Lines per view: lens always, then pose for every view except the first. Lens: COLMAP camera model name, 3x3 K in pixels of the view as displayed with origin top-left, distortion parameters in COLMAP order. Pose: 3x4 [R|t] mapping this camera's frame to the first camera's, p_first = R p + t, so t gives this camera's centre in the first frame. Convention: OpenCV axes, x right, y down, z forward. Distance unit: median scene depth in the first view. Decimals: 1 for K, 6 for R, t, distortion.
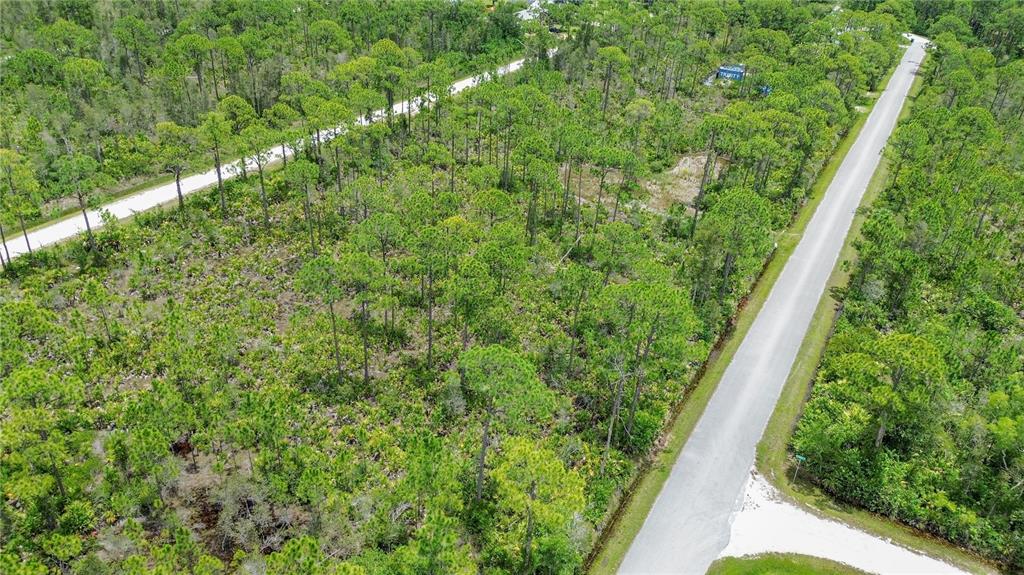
lens RADIAL K [[691.3, 0, 512.0], [0, 691.3, 287.5], [0, 0, 1]] dist [0.009616, -0.000459]
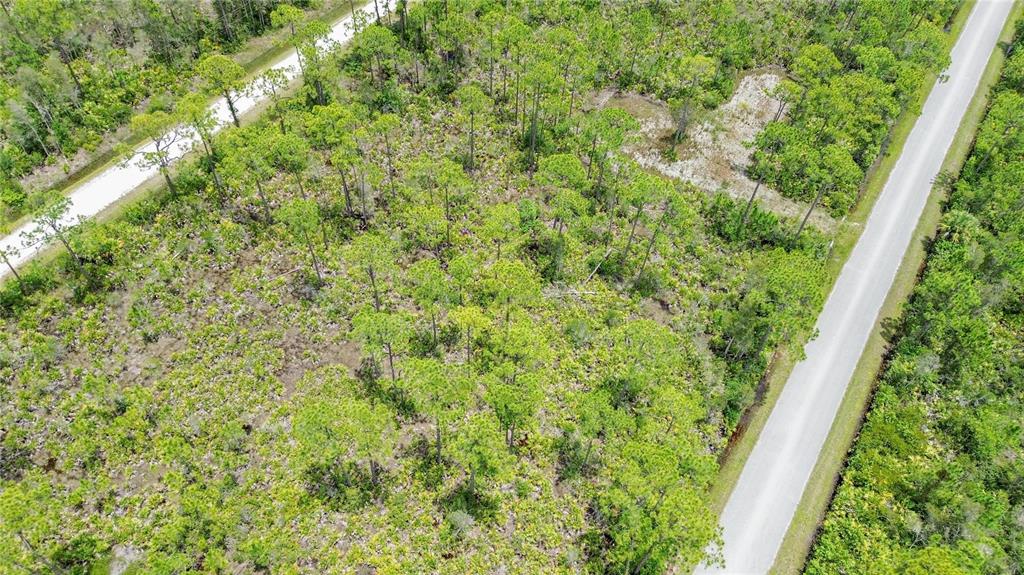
lens RADIAL K [[691.3, 0, 512.0], [0, 691.3, 287.5], [0, 0, 1]] dist [0.009616, -0.000459]
pose [[0.998243, 0.040732, -0.043025, 0.011712], [-0.023279, 0.937437, 0.347377, -0.361863], [0.054483, -0.345765, 0.936738, 0.142073]]
